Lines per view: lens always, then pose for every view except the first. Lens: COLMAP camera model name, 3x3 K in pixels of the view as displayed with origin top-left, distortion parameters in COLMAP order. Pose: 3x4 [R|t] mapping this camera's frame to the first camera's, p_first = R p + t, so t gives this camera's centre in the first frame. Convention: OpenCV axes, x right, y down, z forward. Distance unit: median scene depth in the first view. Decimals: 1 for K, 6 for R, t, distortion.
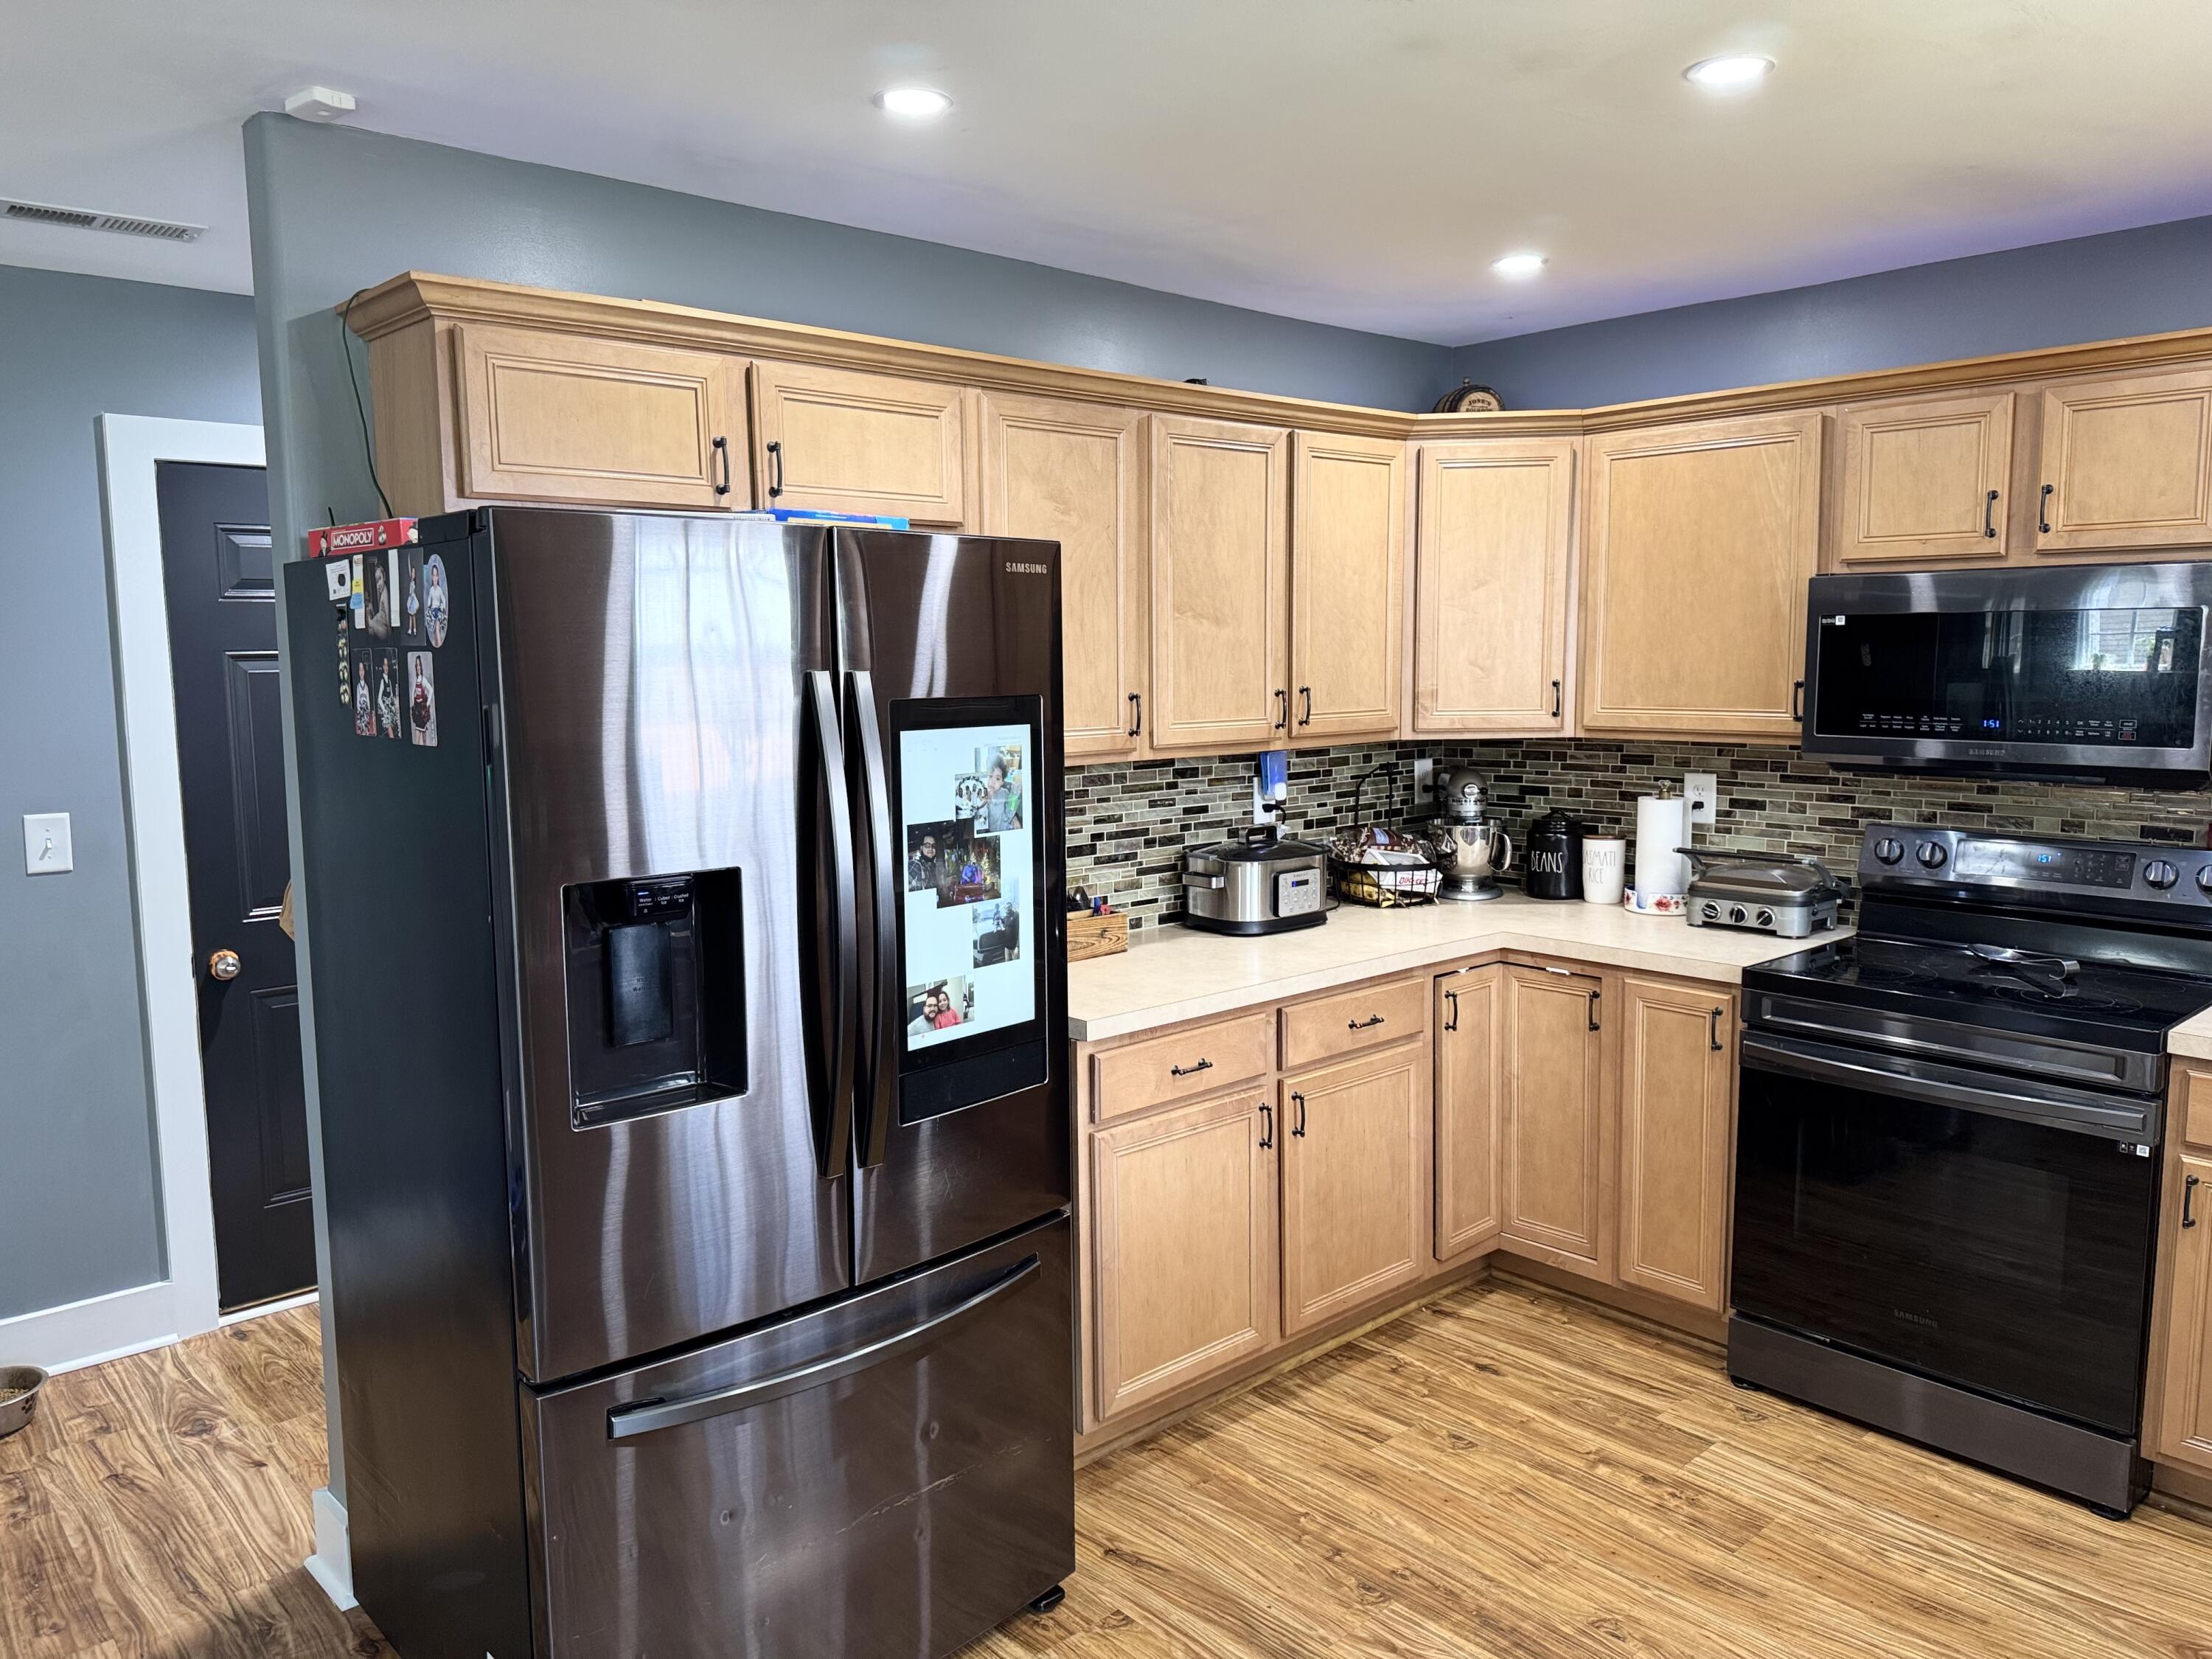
lens RADIAL K [[1584.7, 0, 1104.6], [0, 1584.7, 795.6], [0, 0, 1]] dist [0.022649, -0.036497]
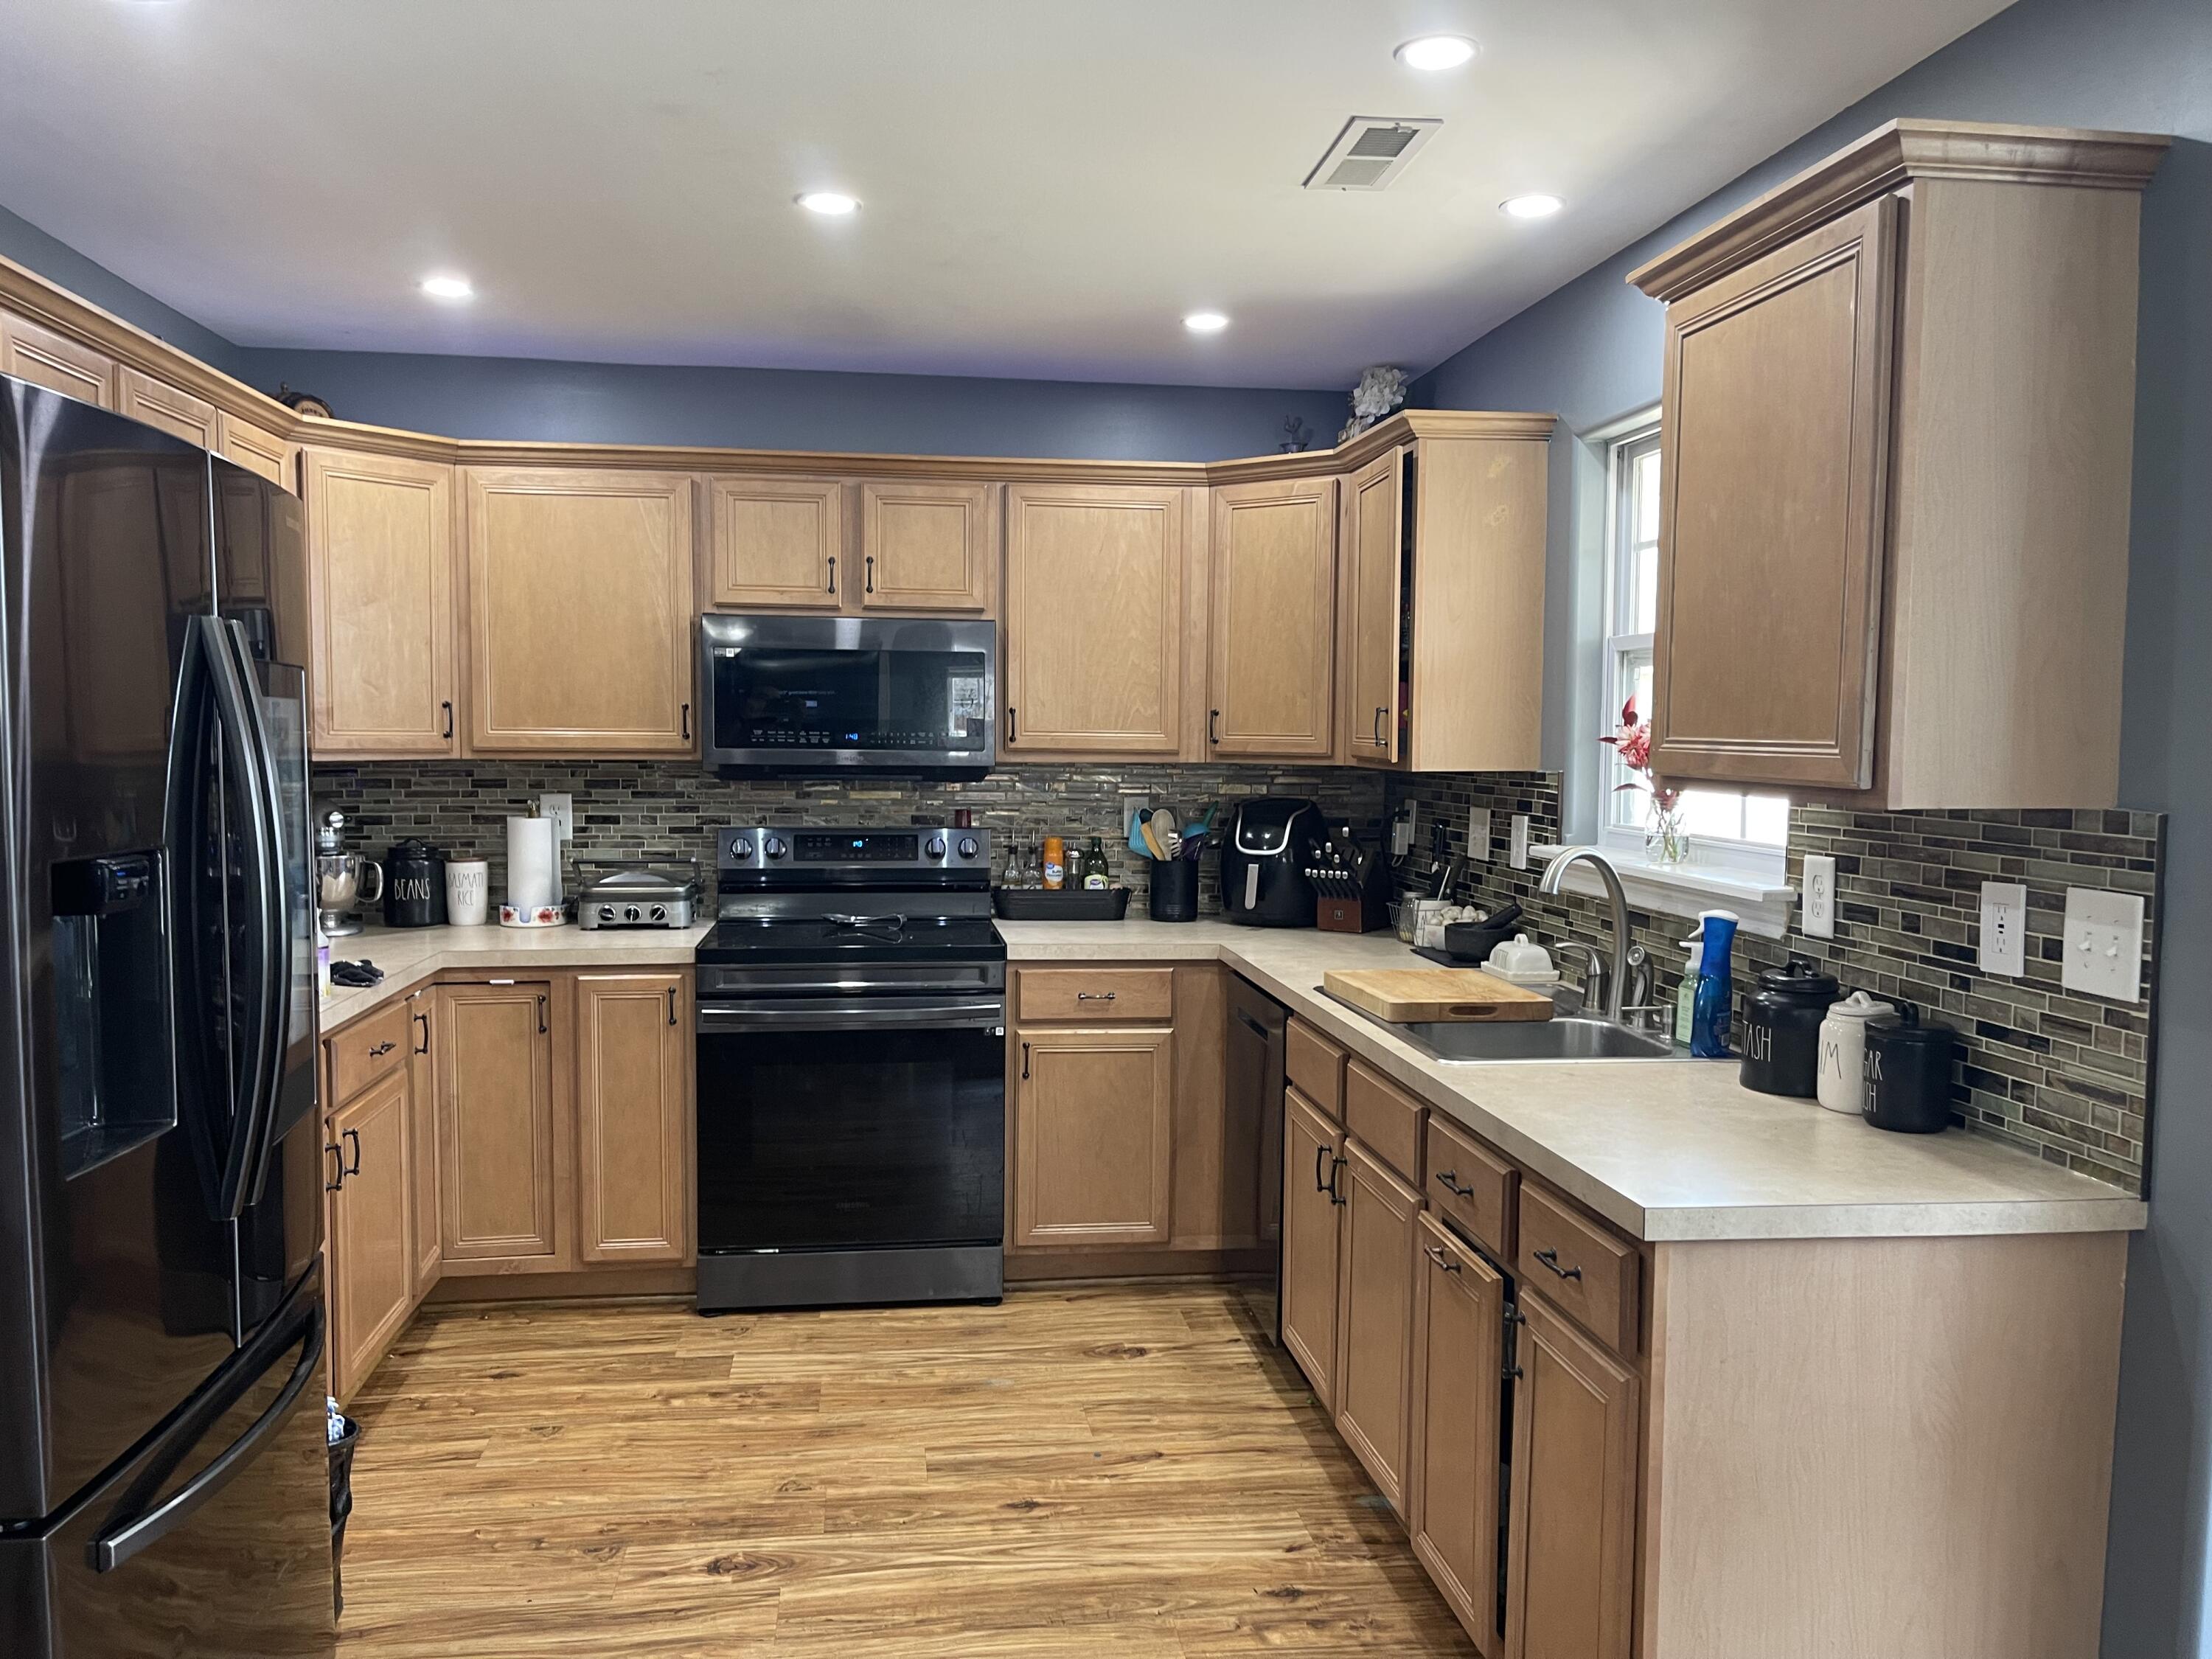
lens RADIAL K [[1701.8, 0, 1117.0], [0, 1701.8, 819.4], [0, 0, 1]] dist [0.089224, -0.133500]
pose [[0.547453, -0.030151, 0.836293, -0.442527], [0.066982, 0.997723, -0.007877, 0.043255], [-0.834152, 0.060329, 0.548226, 0.055959]]
